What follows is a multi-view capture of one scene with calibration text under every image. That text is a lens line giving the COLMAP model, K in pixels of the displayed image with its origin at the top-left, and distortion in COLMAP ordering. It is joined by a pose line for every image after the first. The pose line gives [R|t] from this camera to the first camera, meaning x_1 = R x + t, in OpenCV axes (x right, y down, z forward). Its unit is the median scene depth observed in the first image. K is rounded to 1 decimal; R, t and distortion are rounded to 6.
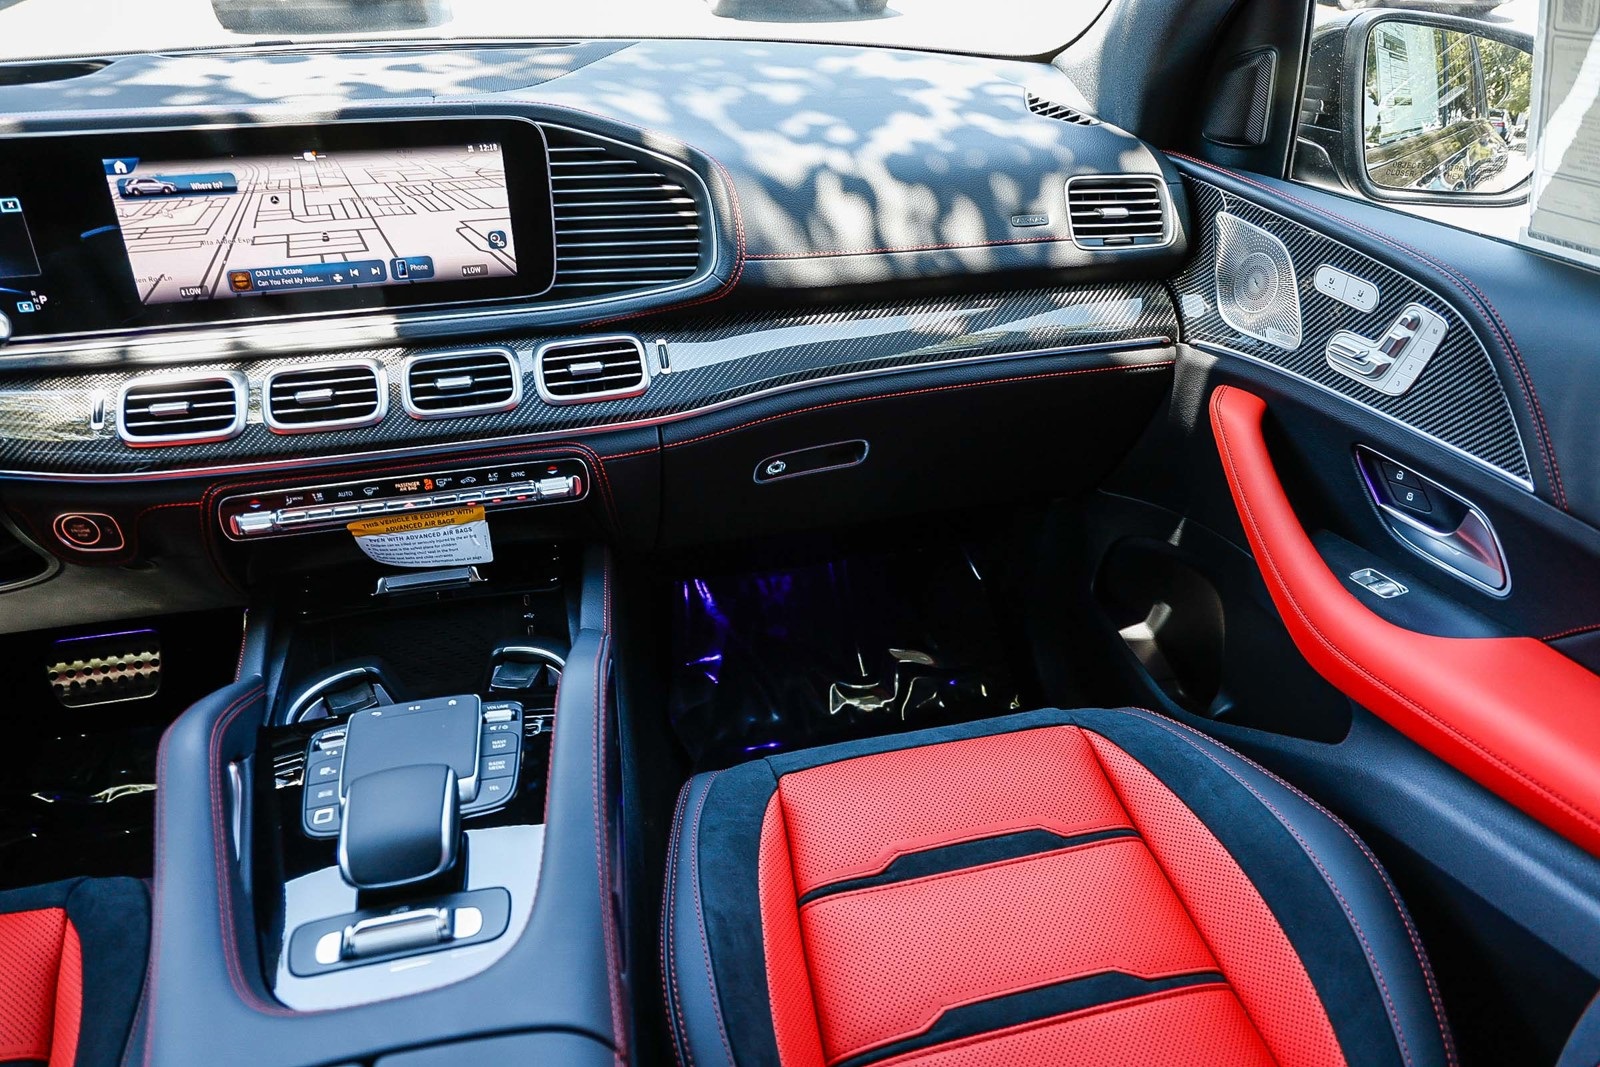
lens RADIAL K [[1079.2, 0, 800.0], [0, 1079.2, 533.5], [0, 0, 1]] dist [-0.038040, 0.029165]
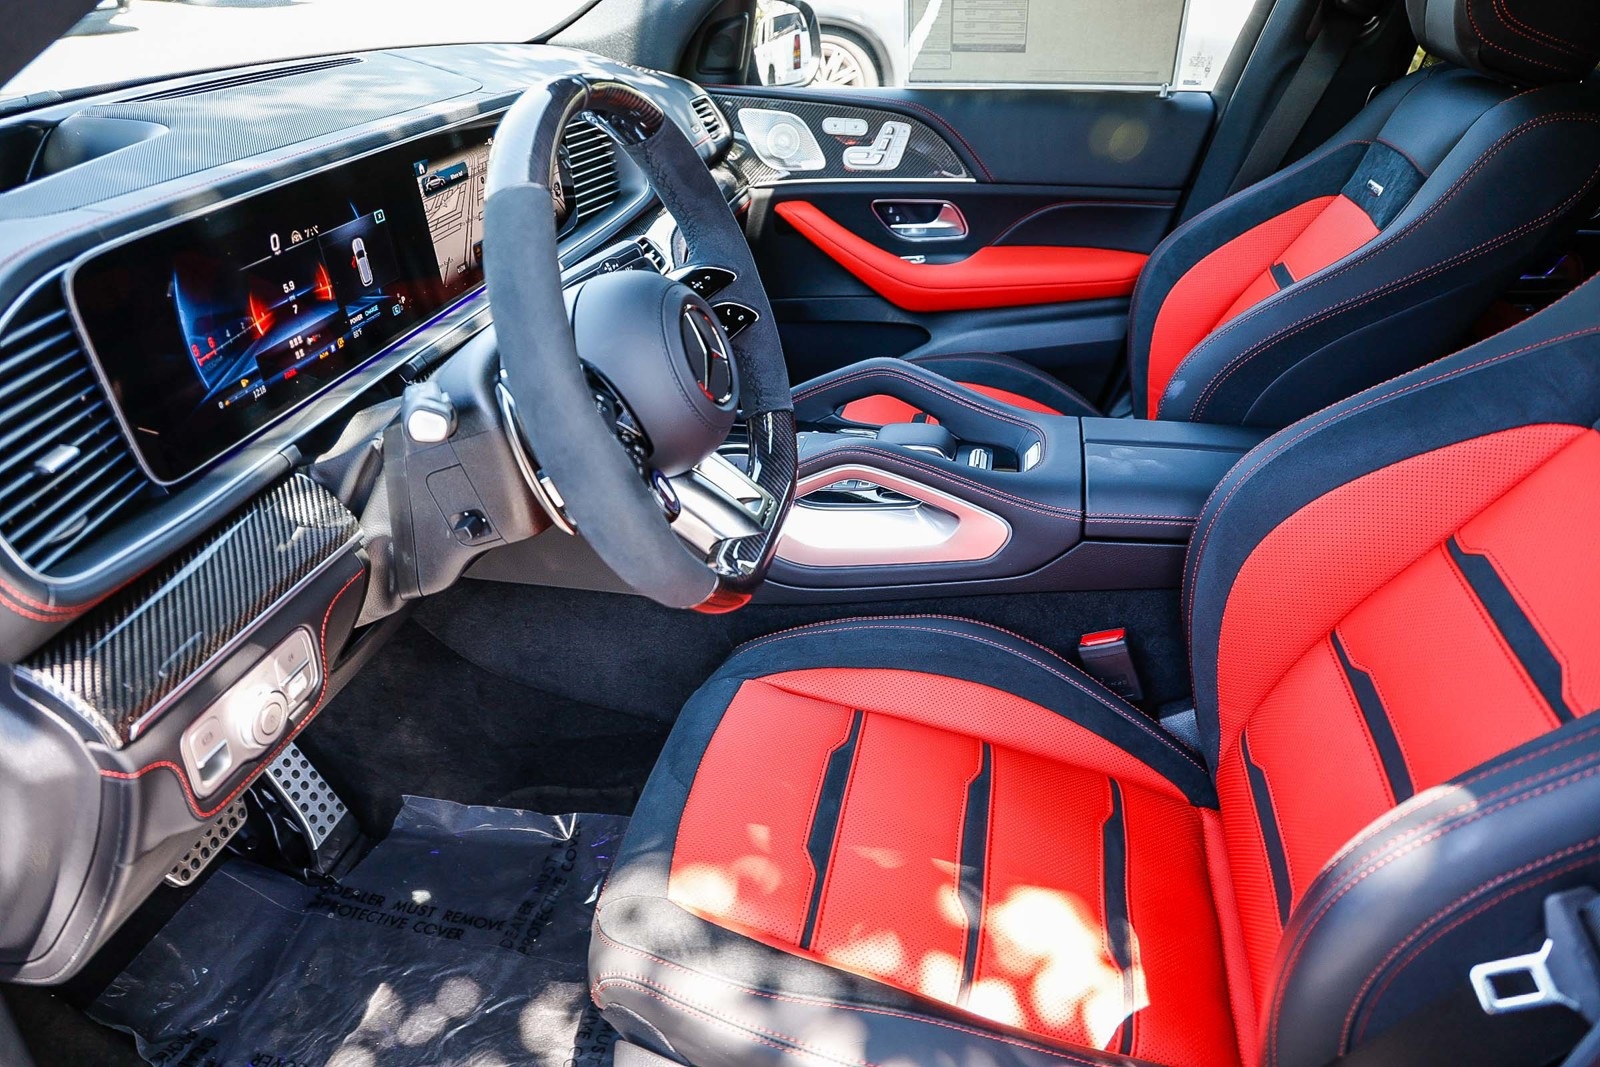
lens RADIAL K [[1079.2, 0, 800.0], [0, 1079.2, 533.5], [0, 0, 1]] dist [-0.038040, 0.029165]
pose [[0.433122, -0.441062, 0.786047, -1.449702], [0.445459, 0.862888, 0.238726, -0.089893], [-0.783563, 0.246754, 0.570211, 0.104571]]
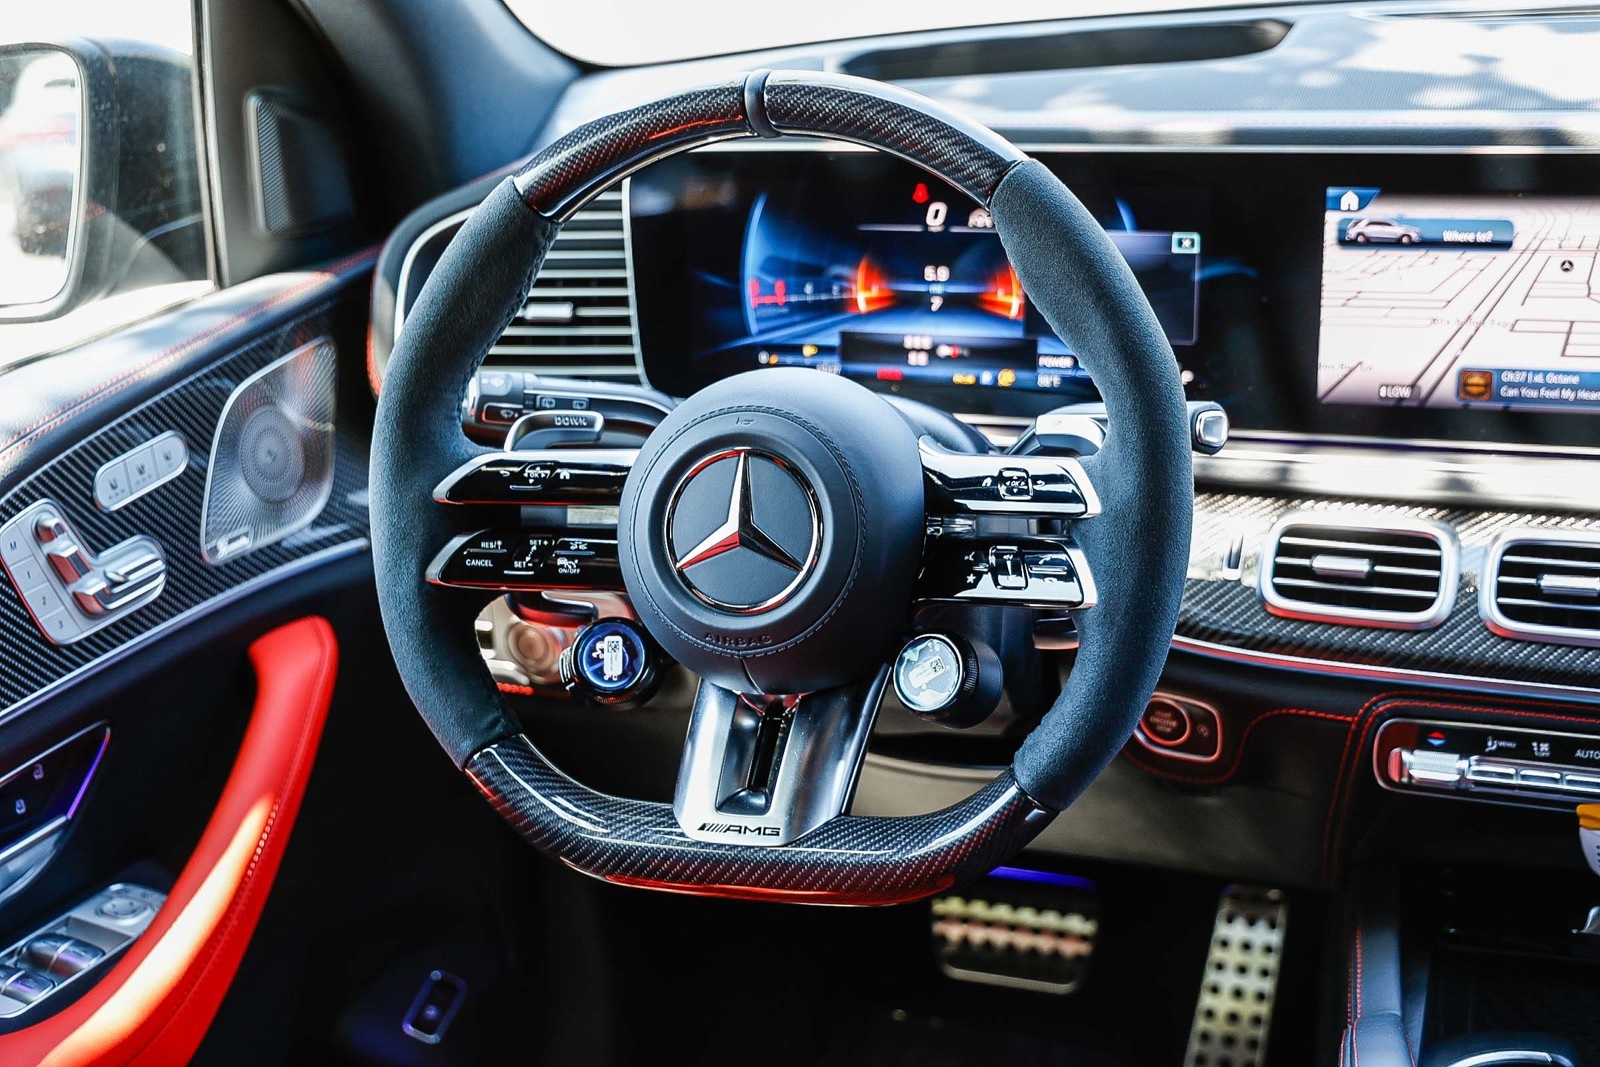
lens RADIAL K [[2168.4, 0, 800.0], [0, 2168.4, 533.5], [0, 0, 1]] dist [0.085682, 0.069379]
pose [[0.833895, 0.156697, -0.529212, -0.159633], [-0.227531, 0.971182, -0.070966, 0.029788], [0.502840, 0.179590, 0.845517, -0.267095]]
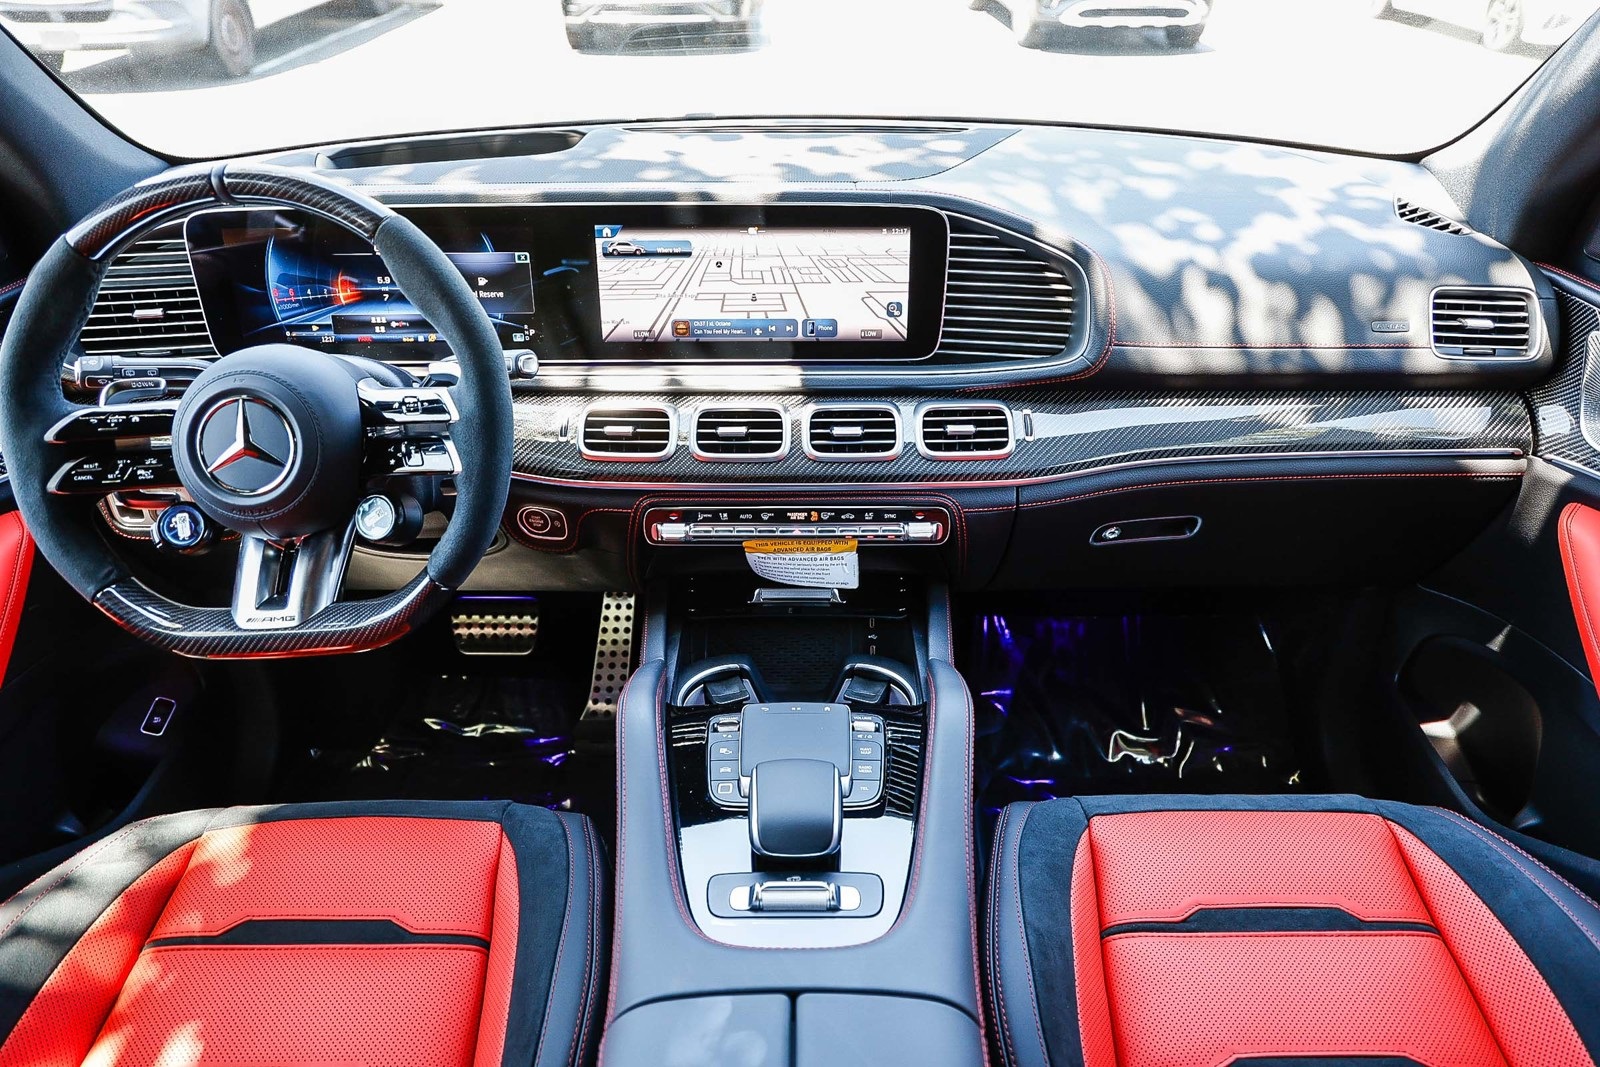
lens RADIAL K [[1073.6, 0, 800.0], [0, 1073.6, 533.5], [0, 0, 1]] dist [-0.053680, 0.037577]
pose [[0.969234, 0.120491, -0.214635, -0.109220], [-0.122976, 0.992408, 0.001789, -0.027128], [0.213221, 0.024661, 0.976693, -0.134480]]
